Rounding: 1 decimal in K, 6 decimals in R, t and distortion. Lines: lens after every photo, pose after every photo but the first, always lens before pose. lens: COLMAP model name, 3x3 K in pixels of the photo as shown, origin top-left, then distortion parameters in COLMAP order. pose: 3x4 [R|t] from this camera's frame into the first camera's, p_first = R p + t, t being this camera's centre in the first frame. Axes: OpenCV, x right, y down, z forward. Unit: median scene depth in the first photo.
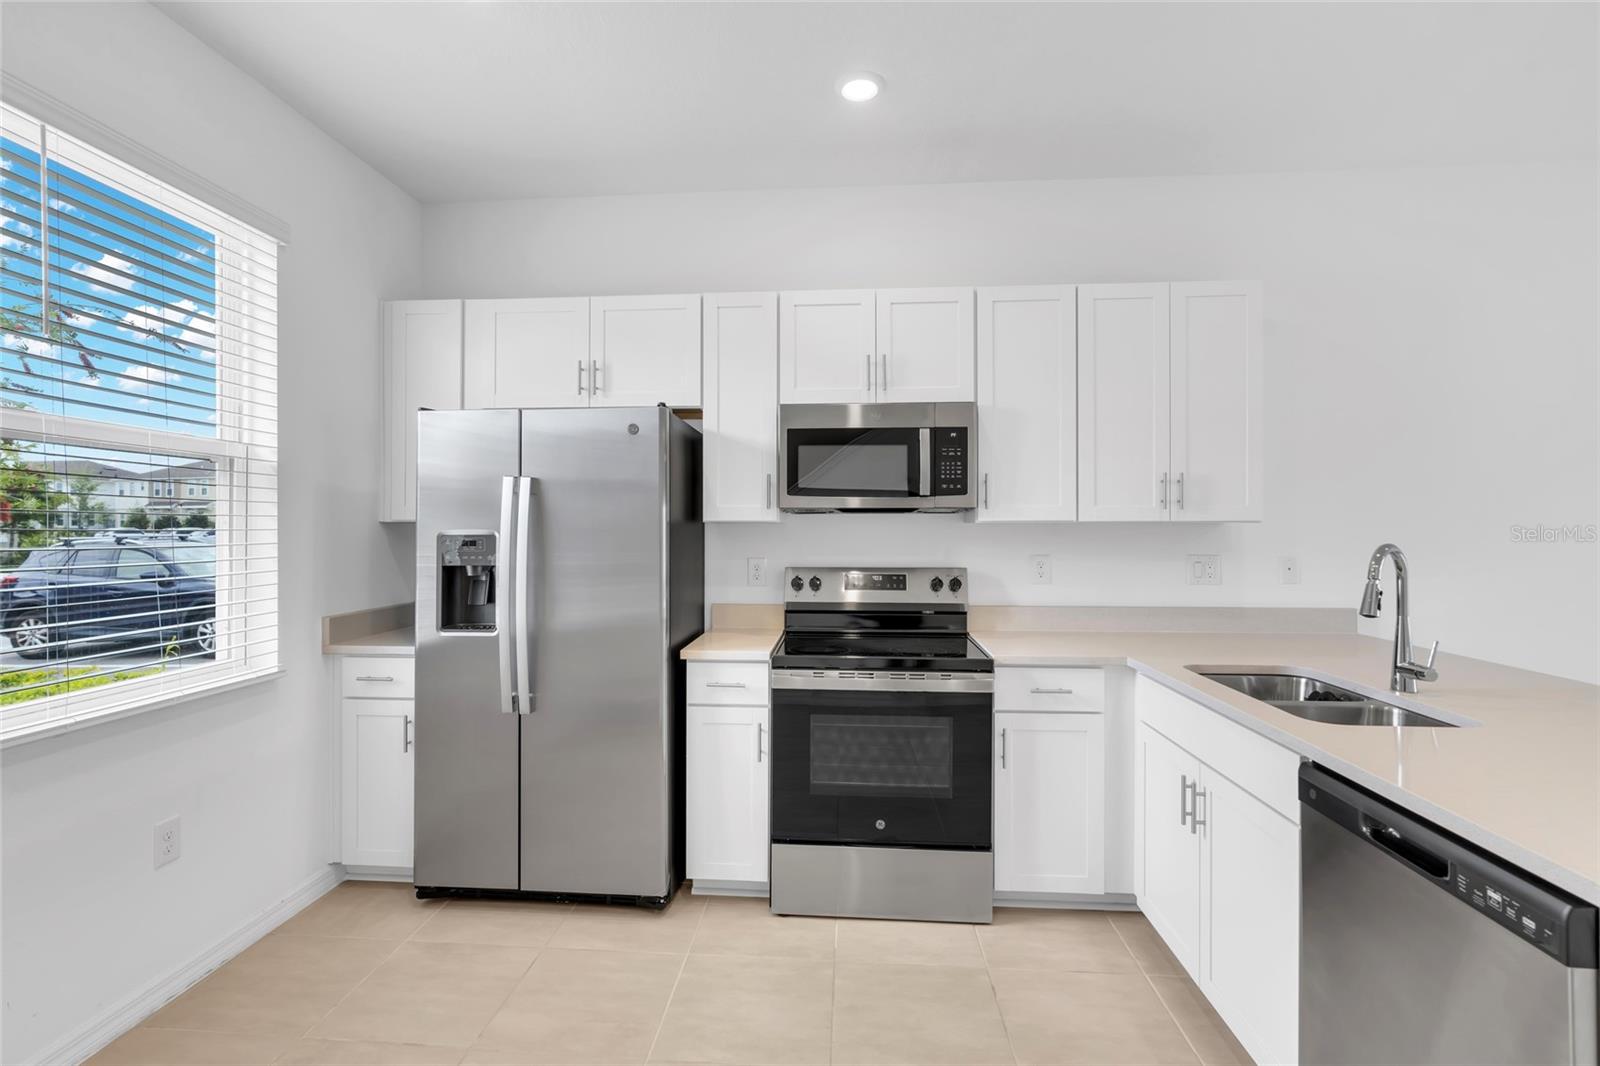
lens RADIAL K [[748.7, 0, 793.1], [0, 748.7, 529.4], [0, 0, 1]] dist [0.000591, -0.000820]
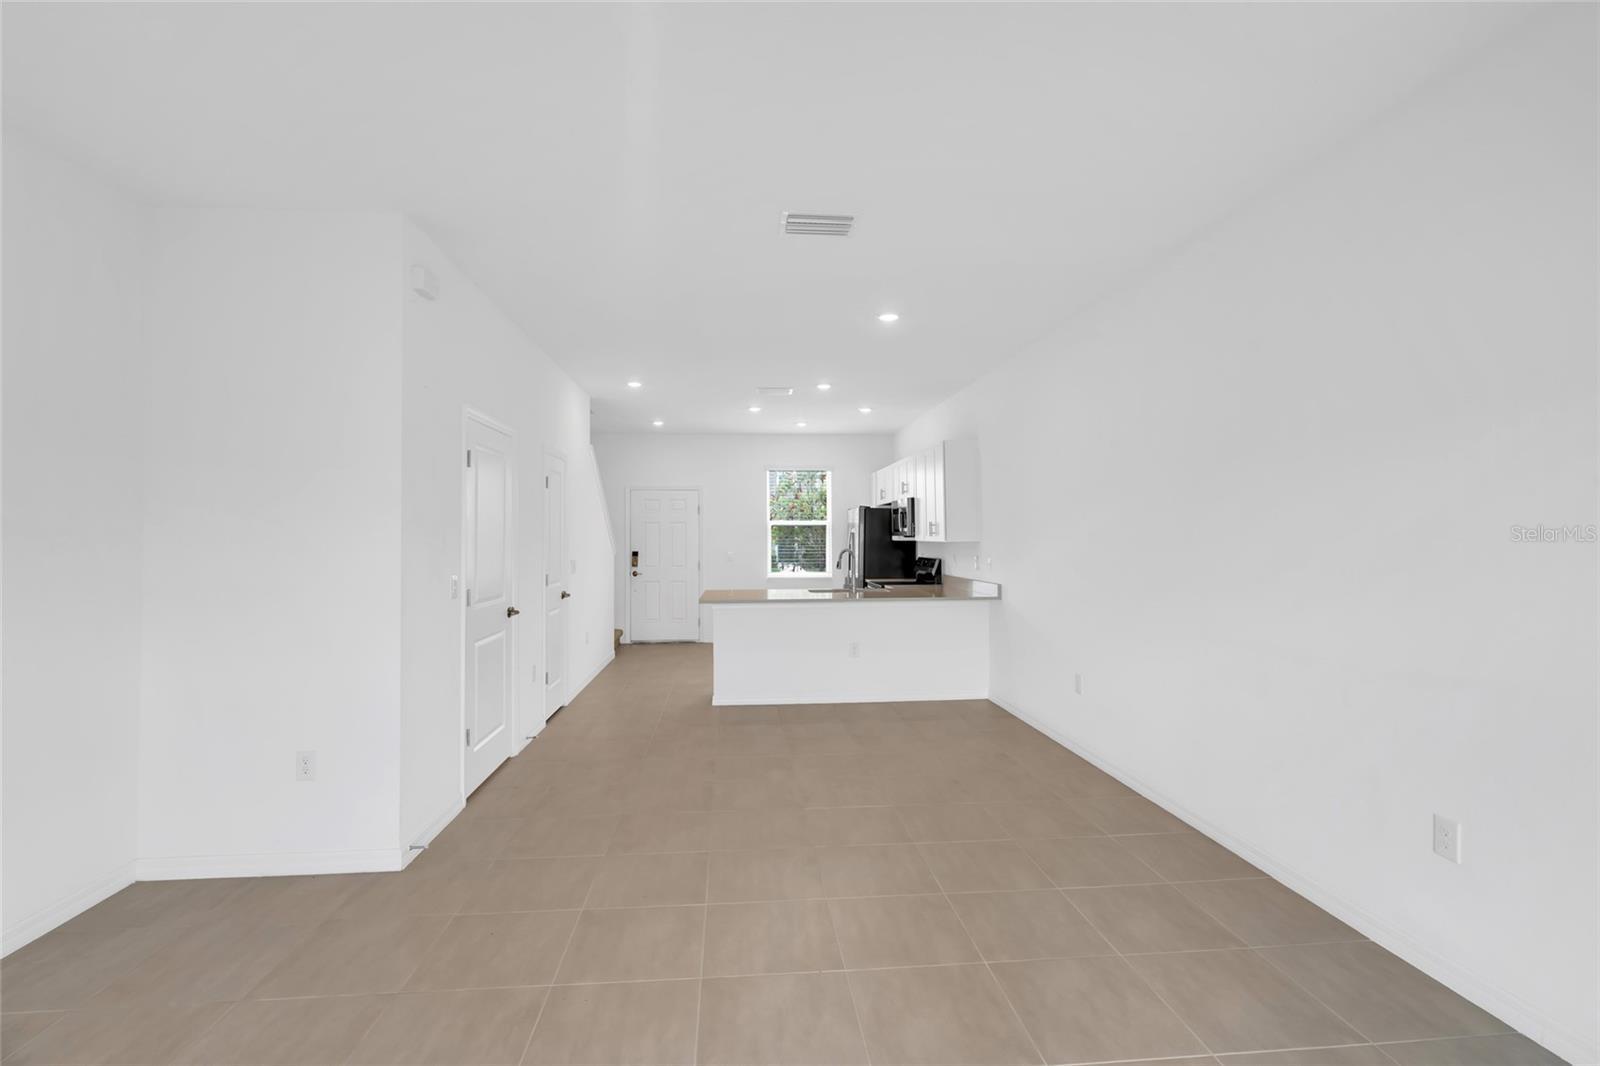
lens RADIAL K [[724.4, 0, 792.6], [0, 724.4, 523.0], [0, 0, 1]] dist [-0.008986, 0.003653]
pose [[0.159157, -0.020950, -0.987031, 2.941196], [0.001089, 0.999778, -0.021045, -0.021274], [0.987253, 0.002275, 0.159144, 0.160299]]
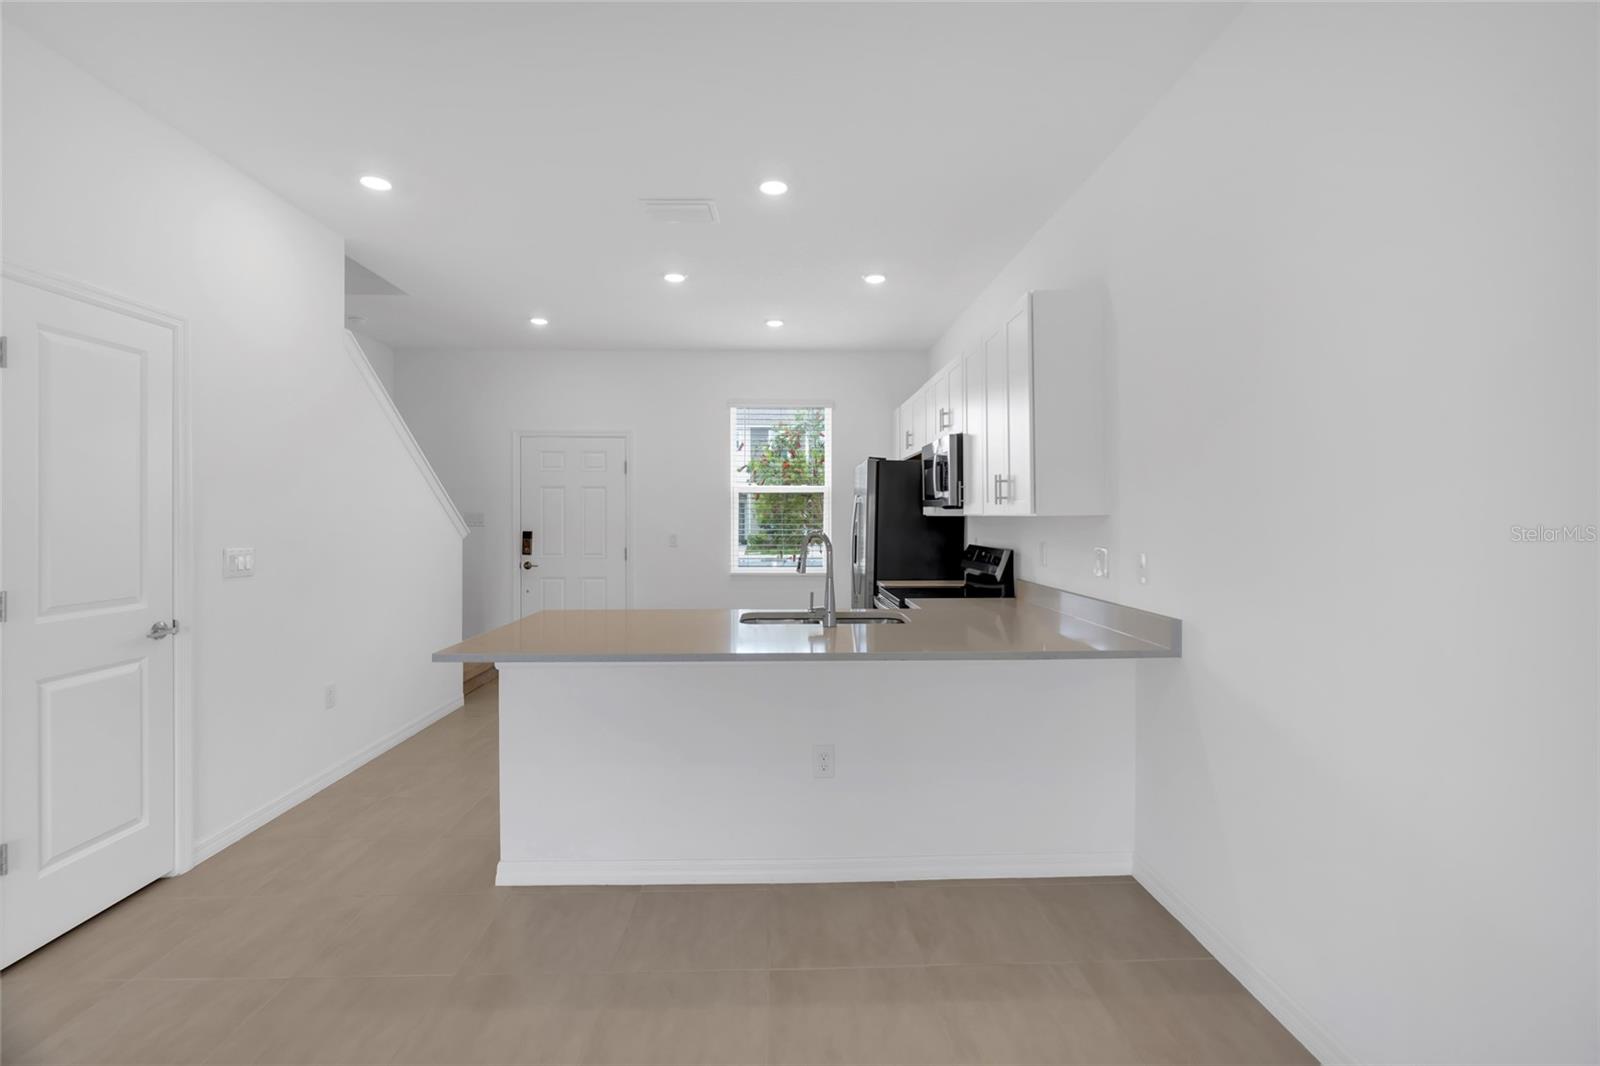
lens RADIAL K [[724.4, 0, 798.6], [0, 724.4, 526.2], [0, 0, 1]] dist [-0.008986, 0.003653]
pose [[0.111266, 0.012265, -0.993715, 1.689910], [-0.004321, 0.999920, 0.011858, -0.004136], [0.993781, 0.002975, 0.111310, 0.571167]]
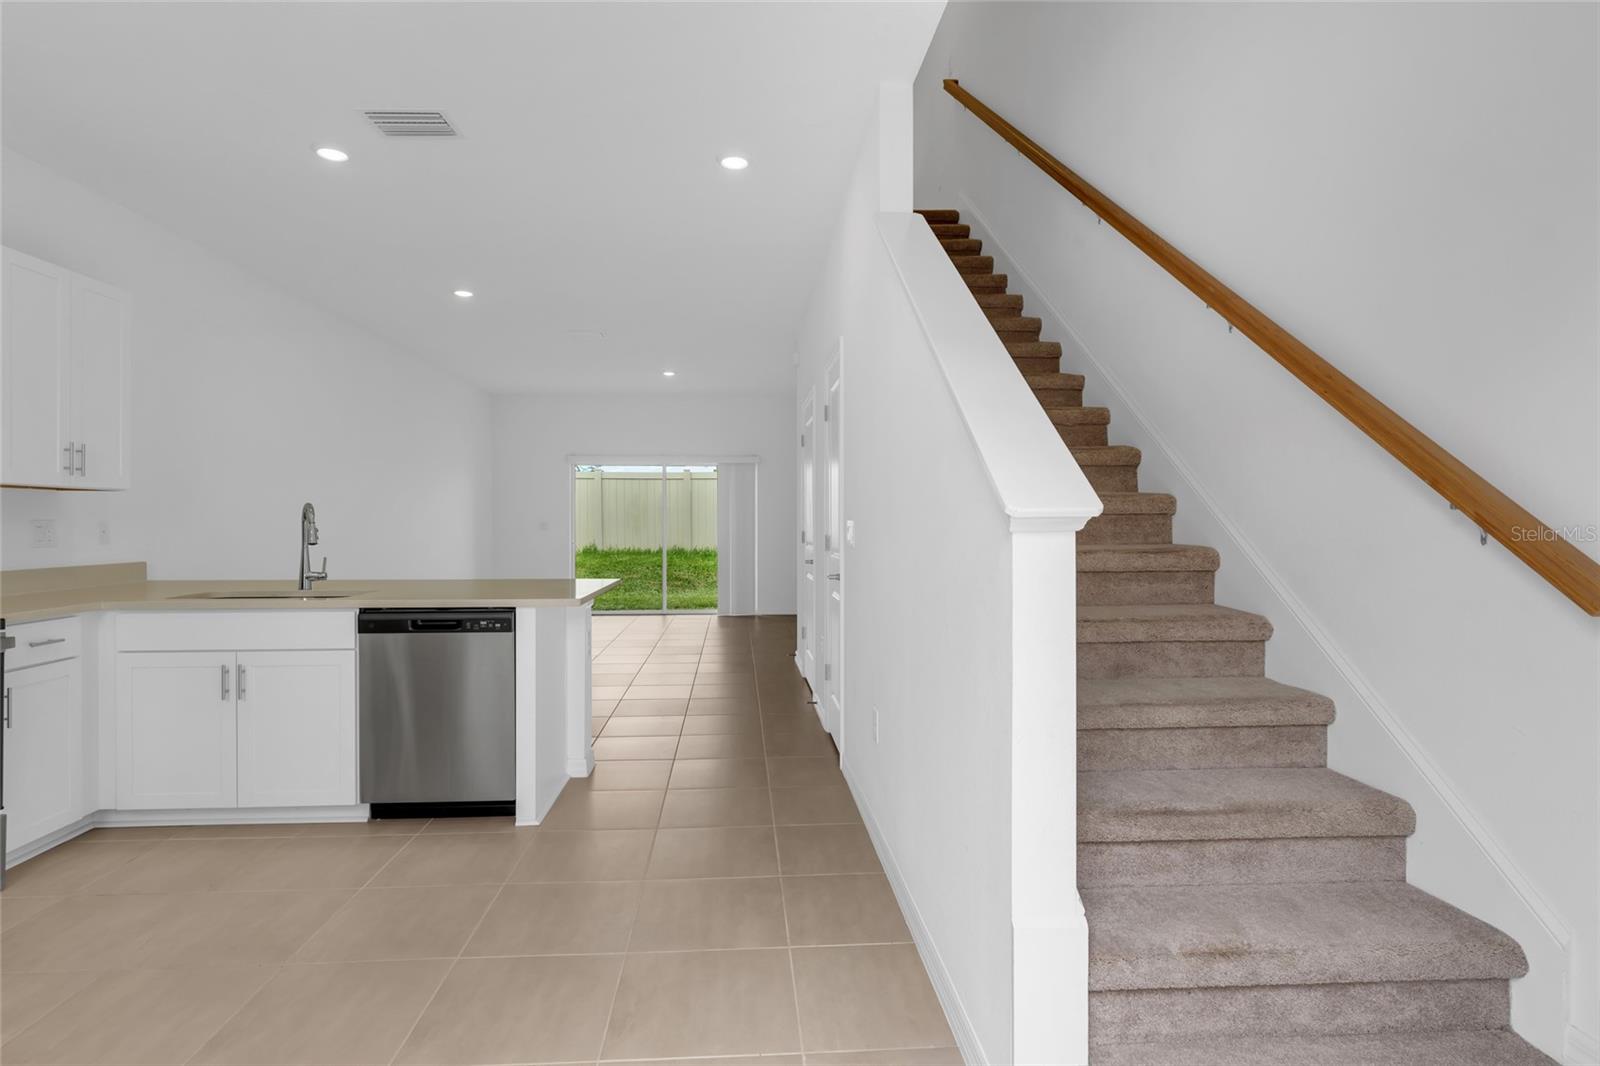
lens RADIAL K [[807.9, 0, 797.2], [0, 807.9, 526.3], [0, 0, 1]] dist [-0.014215, -0.001125]
pose [[-0.154056, -0.004617, 0.988051, -0.868143], [0.005396, 0.999970, 0.005514, 0.049977], [-0.988047, 0.006181, -0.154026, 0.126055]]
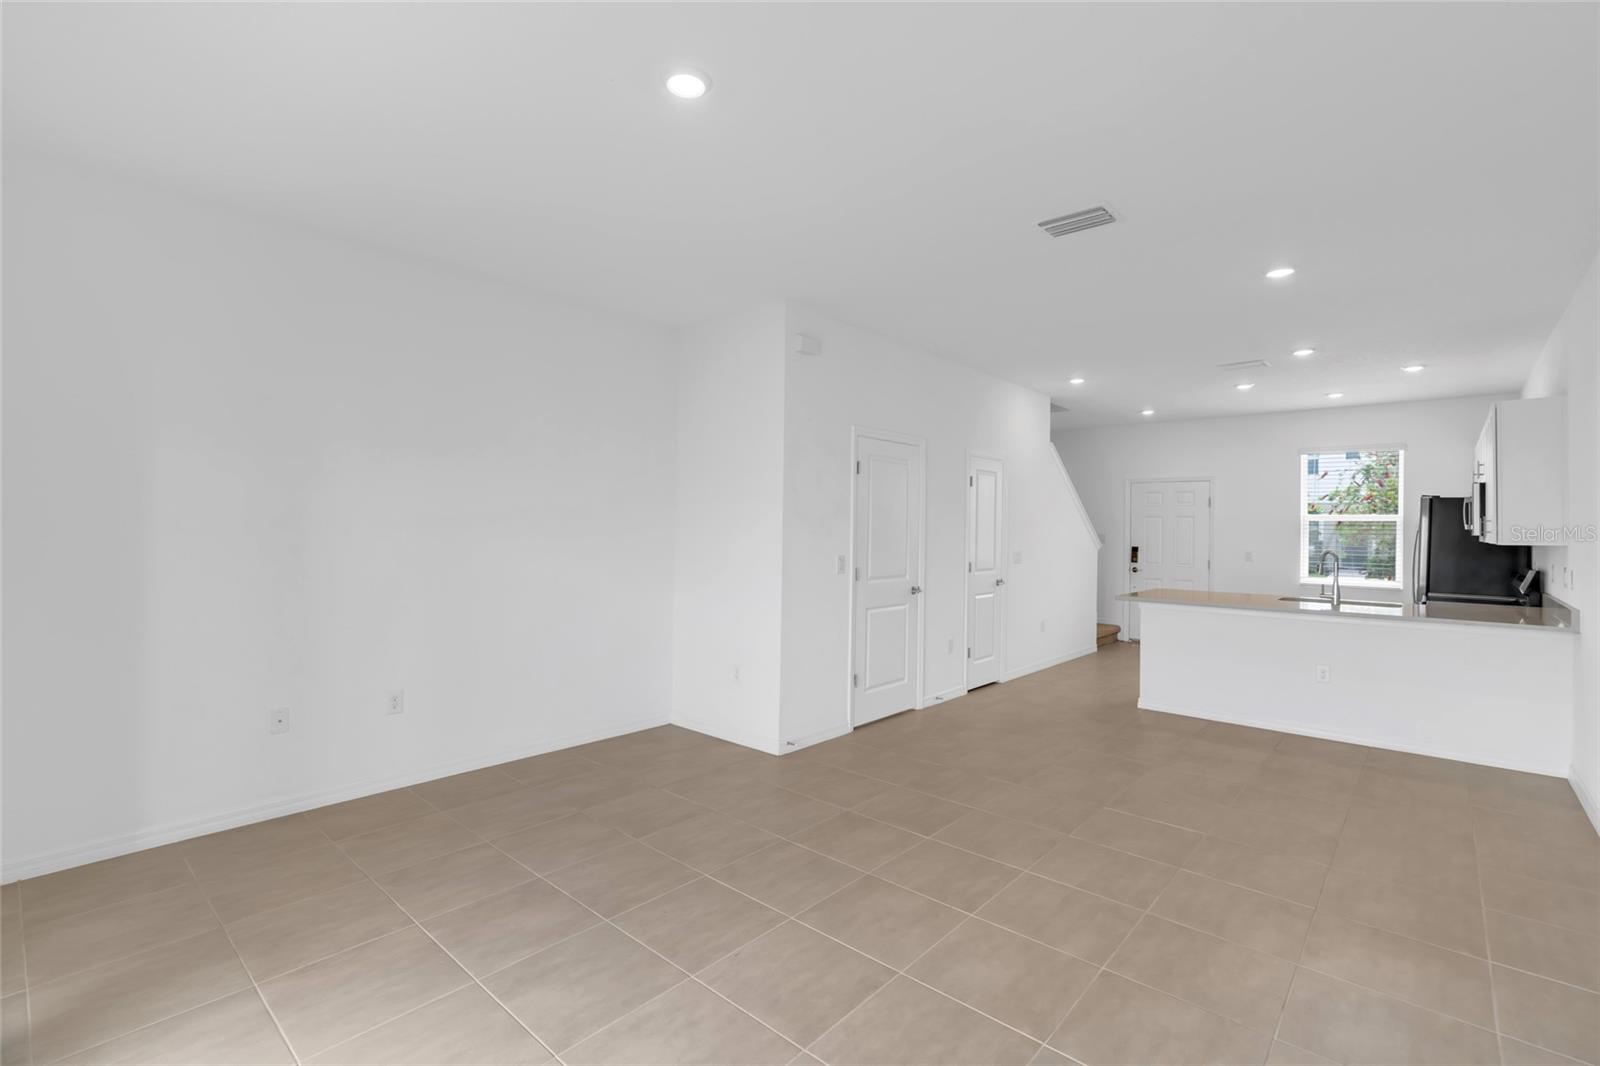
lens RADIAL K [[724.4, 0, 790.8], [0, 724.4, 522.4], [0, 0, 1]] dist [-0.008986, 0.003653]
pose [[-0.608360, -0.014728, -0.793524, 3.017168], [-0.016671, 0.999844, -0.005777, -0.024552], [0.793486, 0.009714, -0.608511, 0.758059]]
